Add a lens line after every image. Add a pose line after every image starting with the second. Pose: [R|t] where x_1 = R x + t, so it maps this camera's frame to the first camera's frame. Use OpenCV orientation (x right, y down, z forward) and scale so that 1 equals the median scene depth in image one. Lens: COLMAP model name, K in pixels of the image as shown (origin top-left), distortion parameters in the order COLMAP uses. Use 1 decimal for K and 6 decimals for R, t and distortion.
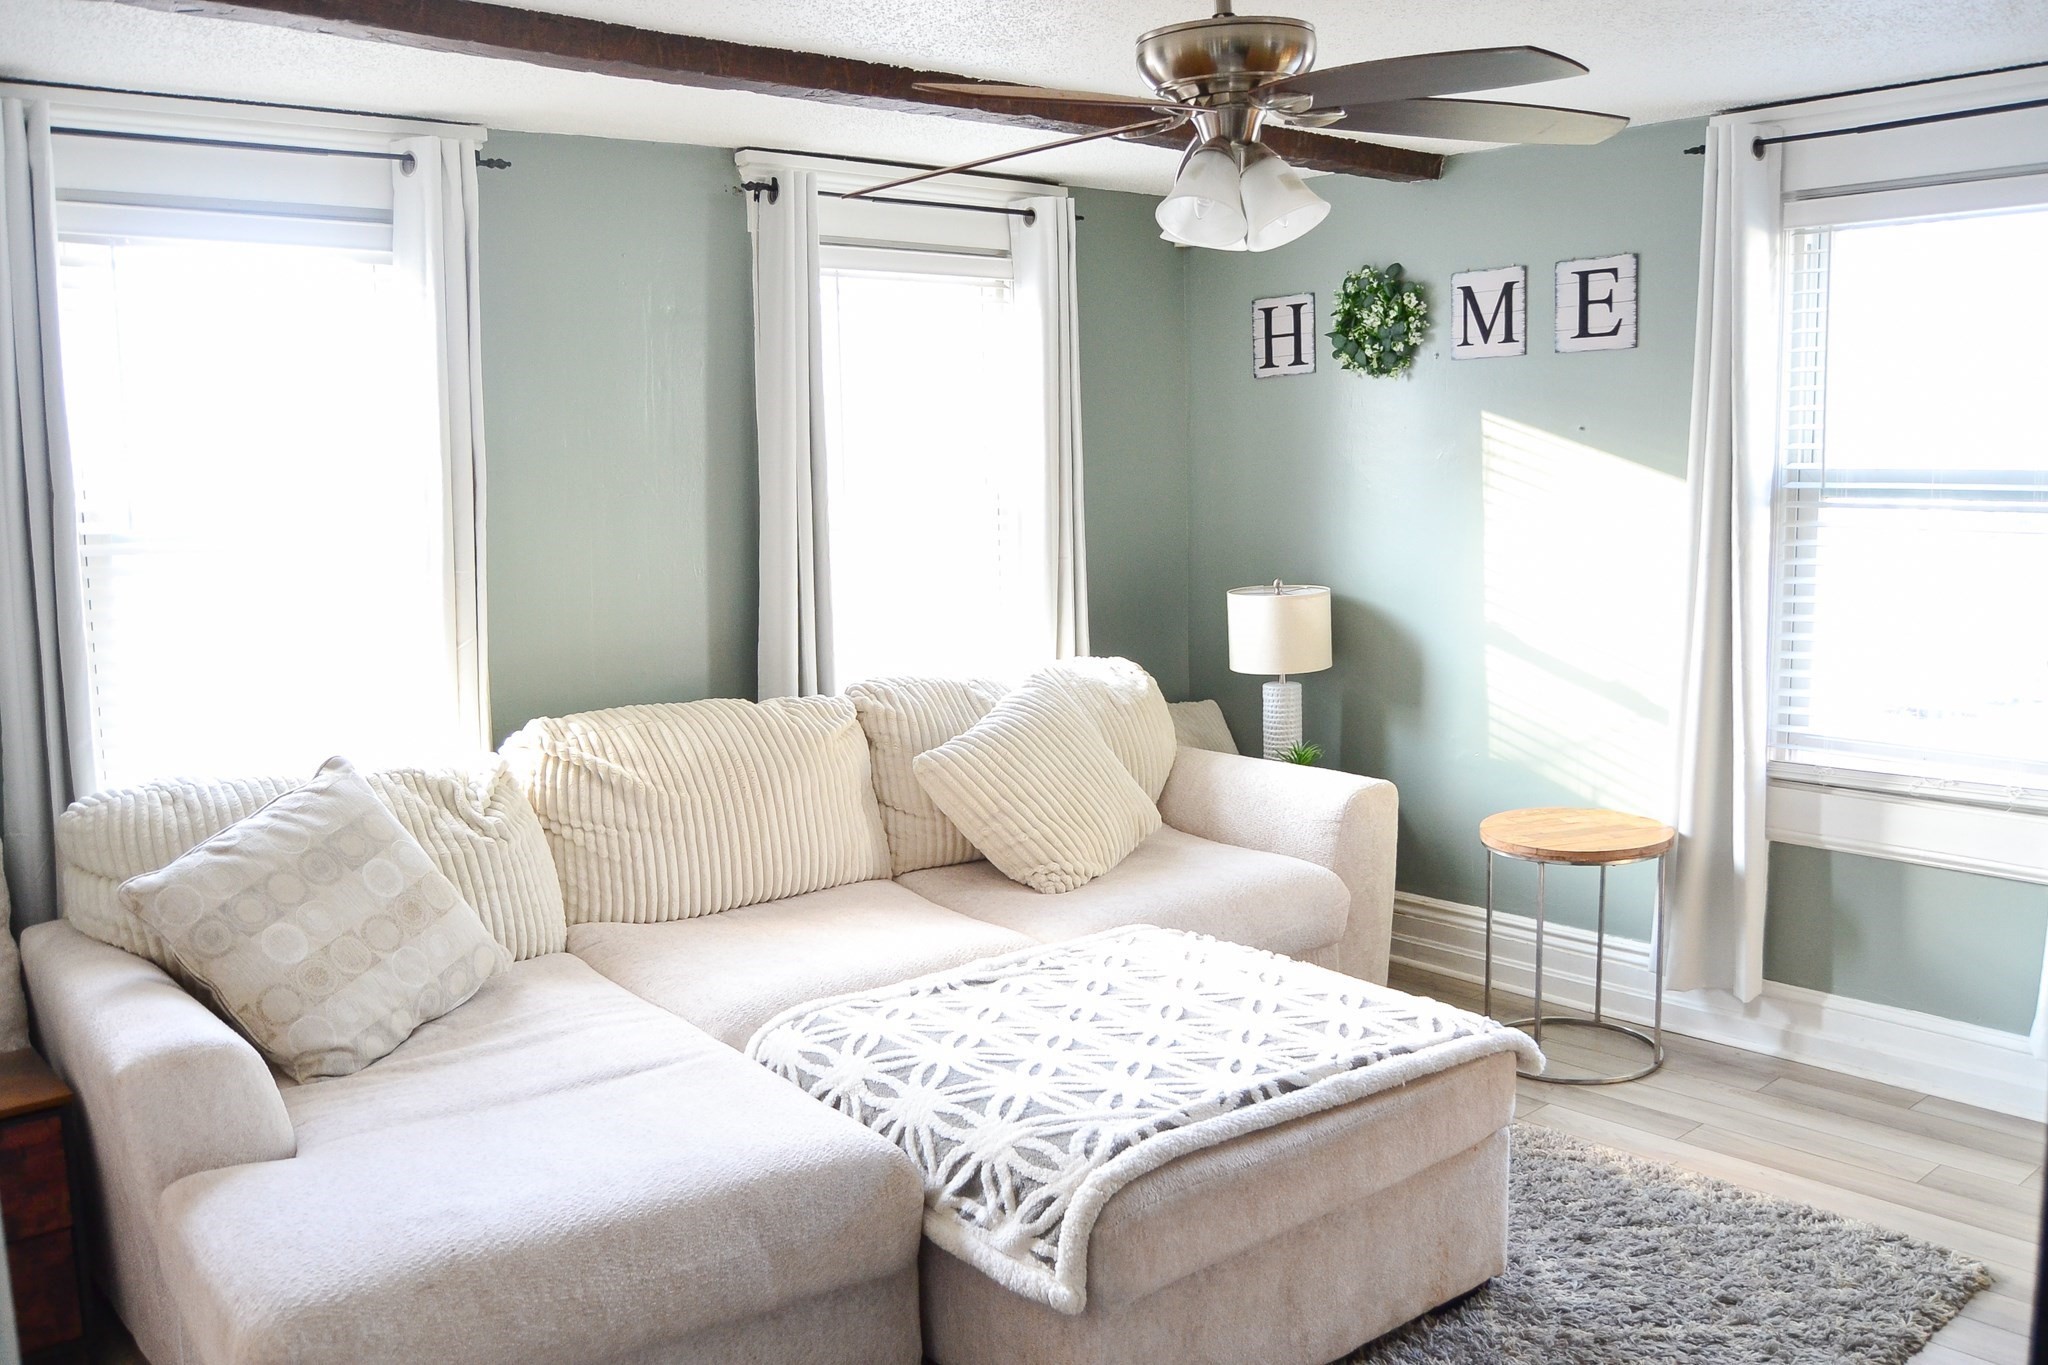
lens RADIAL K [[1756.9, 0, 984.0], [0, 1756.9, 684.0], [0, 0, 1]] dist [-0.081889, 0.008992]
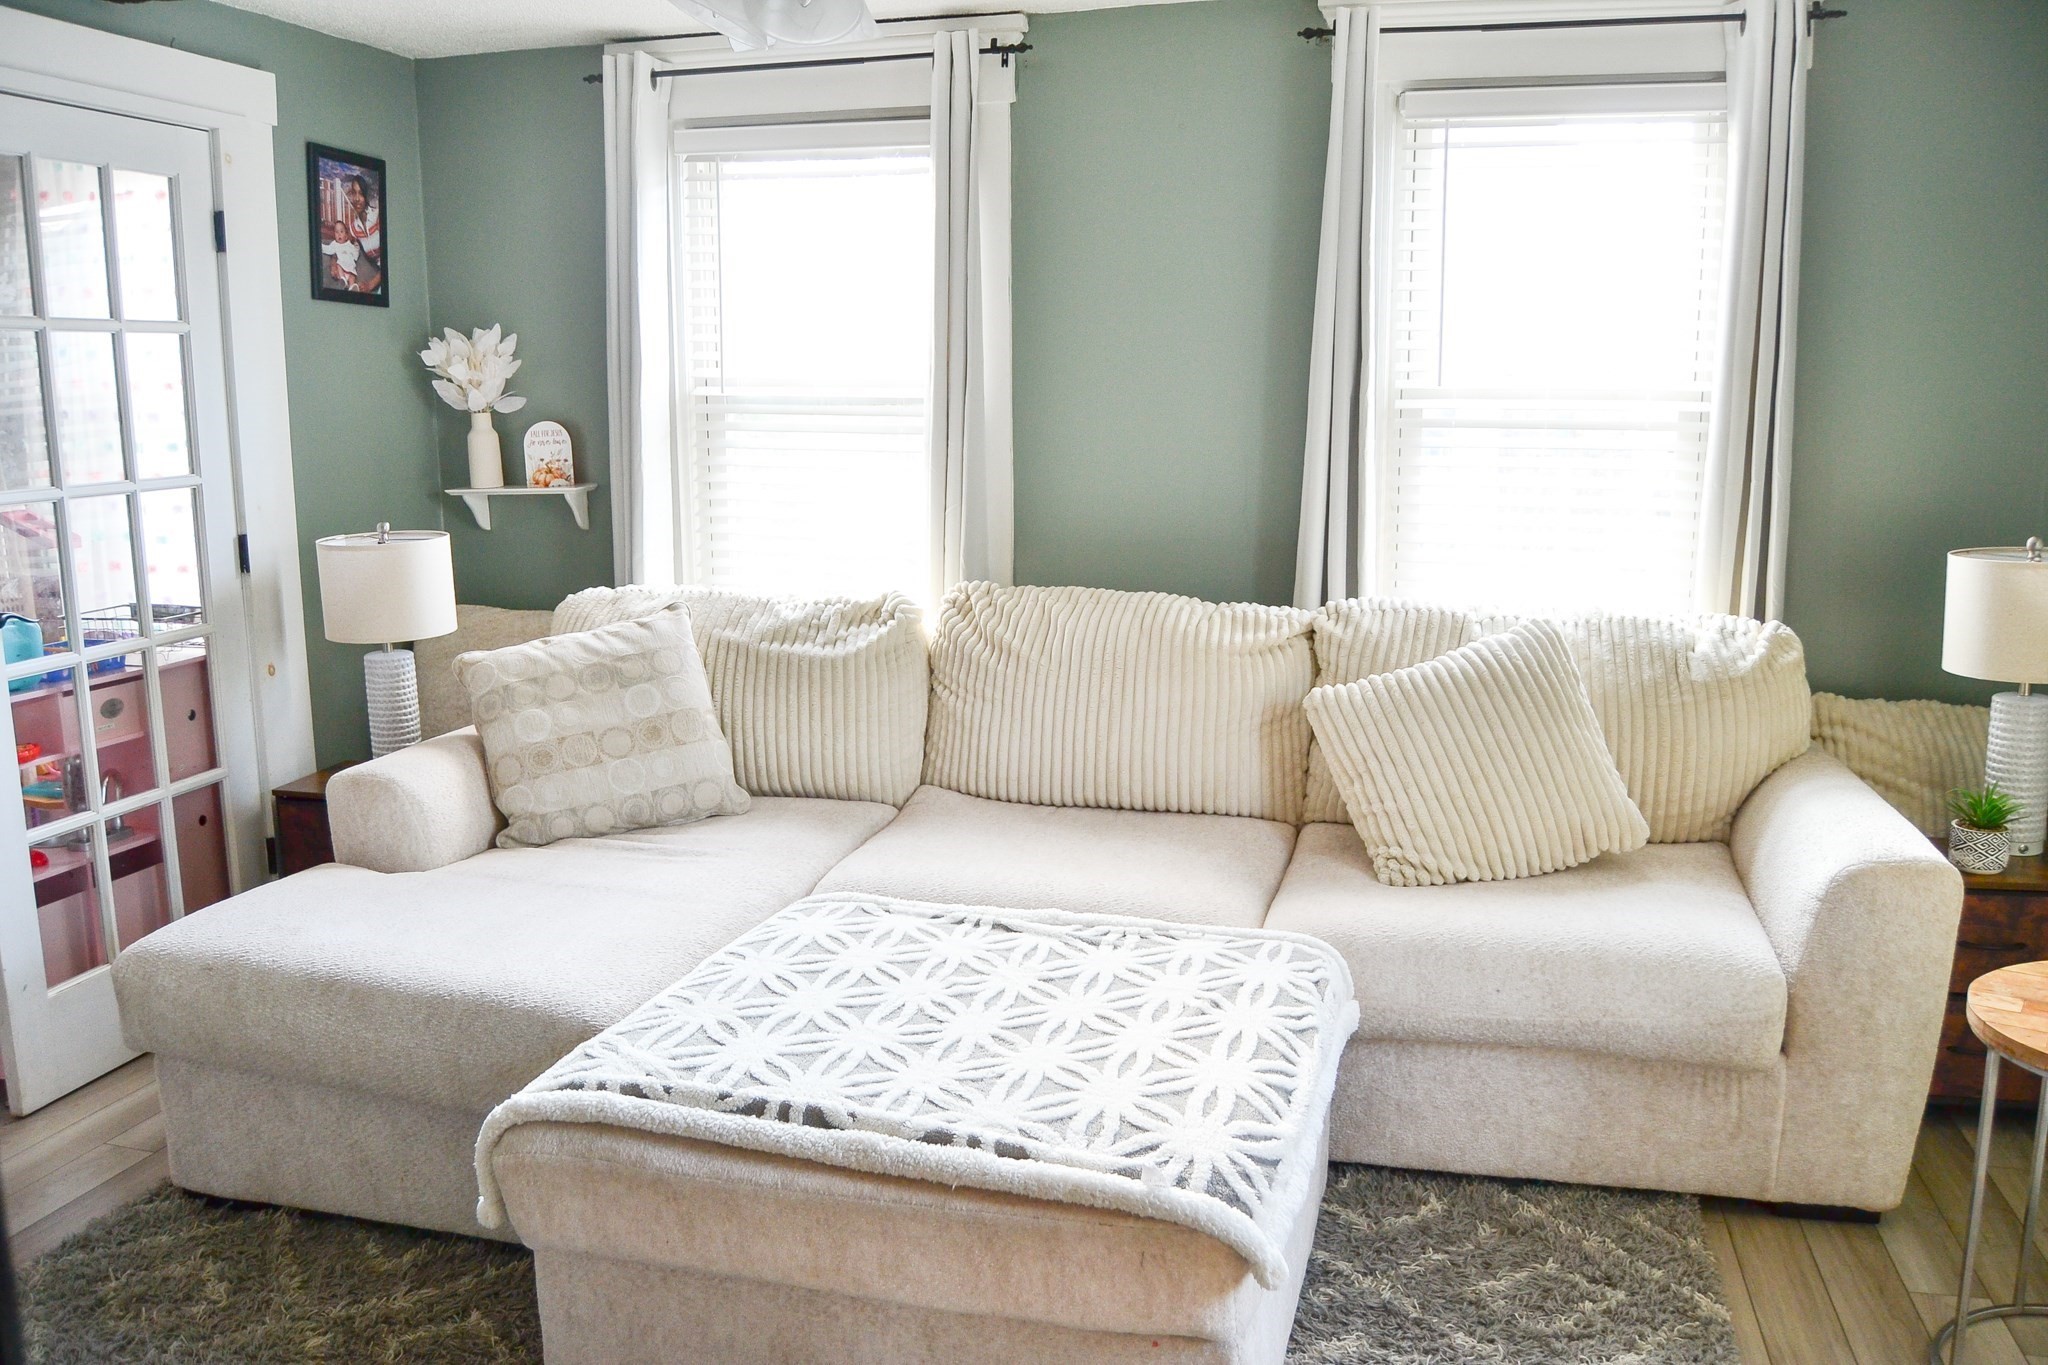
lens RADIAL K [[1627.8, 0, 1025.5], [0, 1627.8, 695.5], [0, 0, 1]] dist [-0.085264, 0.034683]
pose [[0.587510, 0.173150, -0.790475, 0.514819], [-0.110215, 0.984859, 0.133813, -0.047611], [0.801676, 0.008506, 0.597698, 0.411944]]
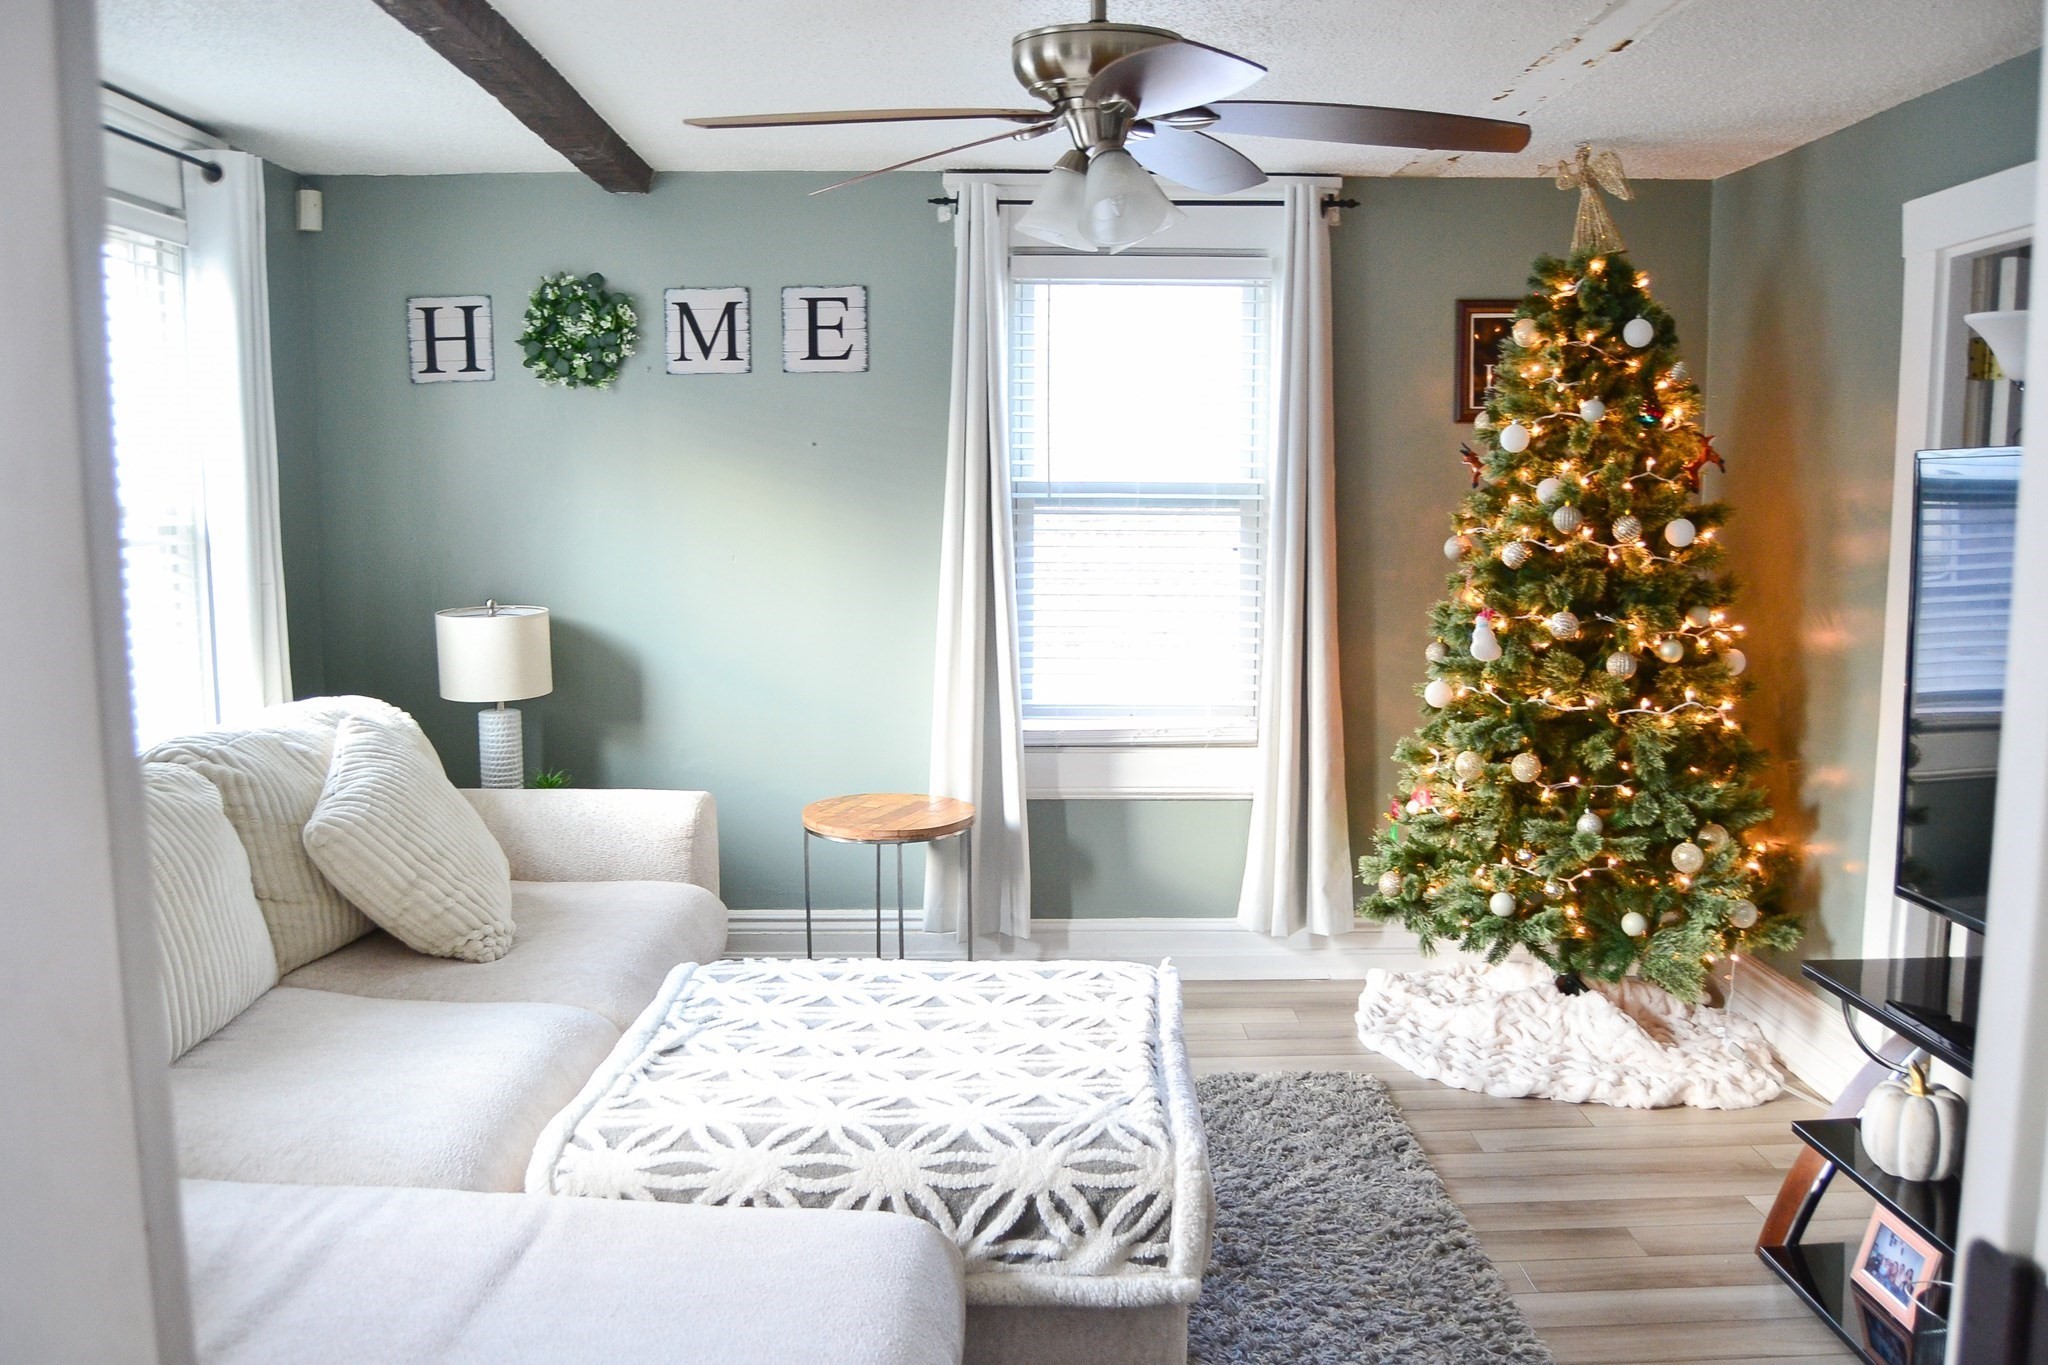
lens RADIAL K [[1705.7, 0, 1019.3], [0, 1705.7, 688.8], [0, 0, 1]] dist [-0.099675, 0.052643]
pose [[0.625623, -0.074074, 0.776601, -0.430692], [0.087902, 0.995836, 0.024172, -0.011400], [-0.775157, 0.053142, 0.629529, 0.264006]]
